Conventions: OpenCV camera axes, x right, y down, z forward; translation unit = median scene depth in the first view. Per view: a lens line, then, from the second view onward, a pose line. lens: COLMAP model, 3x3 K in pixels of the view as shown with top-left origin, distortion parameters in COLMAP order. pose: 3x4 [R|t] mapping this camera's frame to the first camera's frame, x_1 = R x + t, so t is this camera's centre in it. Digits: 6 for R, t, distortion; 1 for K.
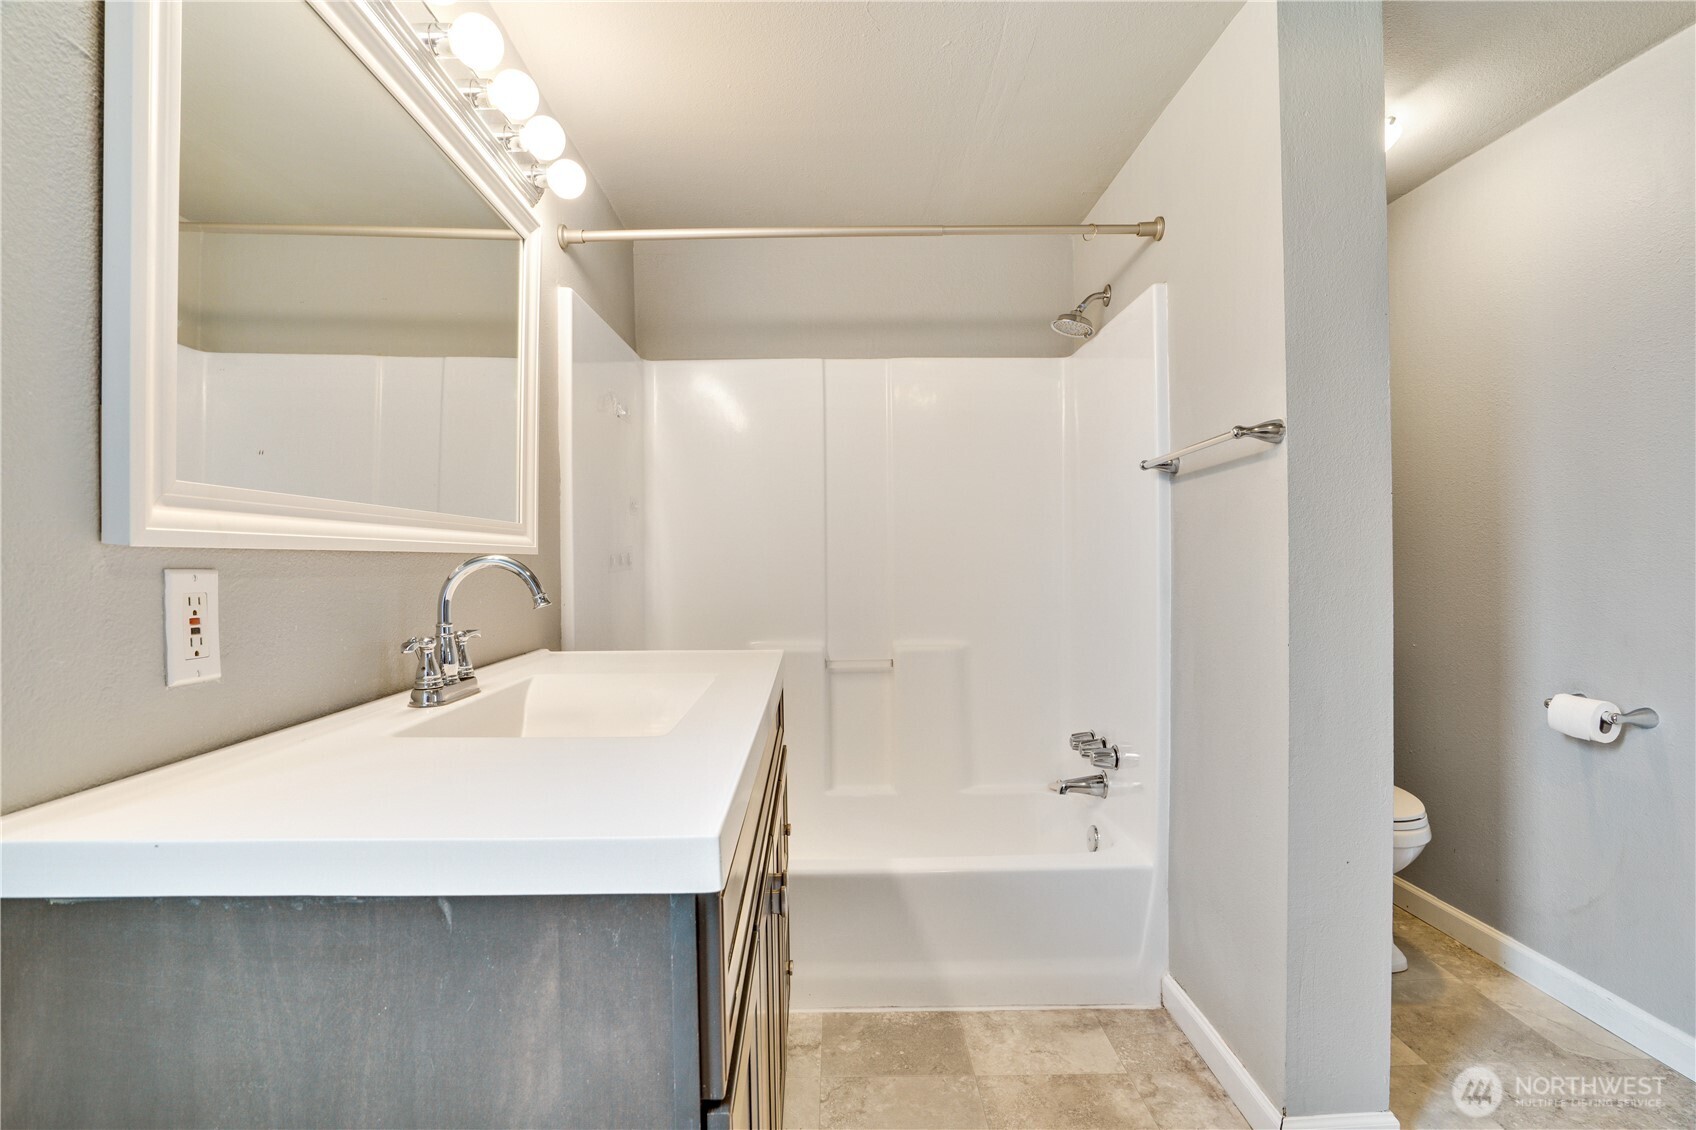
lens RADIAL K [[786.6, 0, 836.8], [0, 786.6, 565.1], [0, 0, 1]] dist [-0.061516, 0.025796]
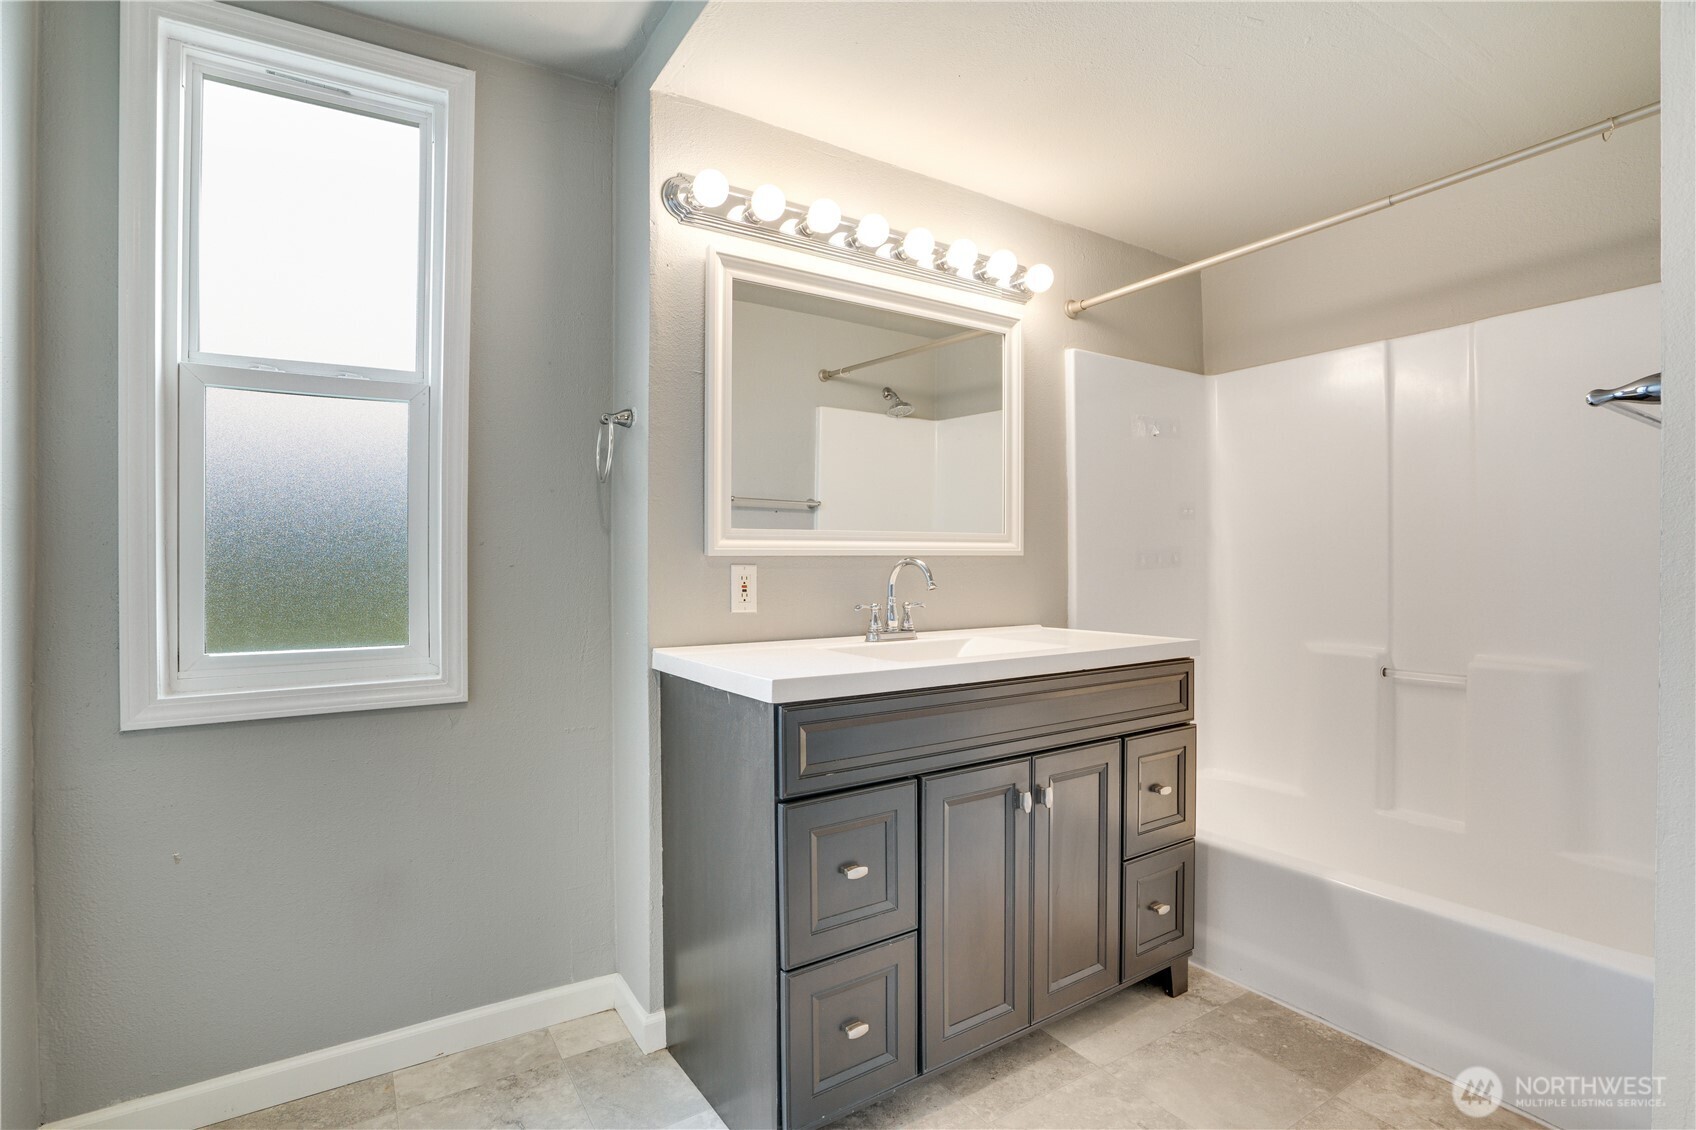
lens RADIAL K [[786.6, 0, 836.8], [0, 786.6, 565.1], [0, 0, 1]] dist [-0.061516, 0.025796]
pose [[0.544752, 0.009701, -0.838541, 0.623689], [-0.004328, 0.999952, 0.008757, -0.007466], [0.838586, -0.001141, 0.544768, -0.043126]]
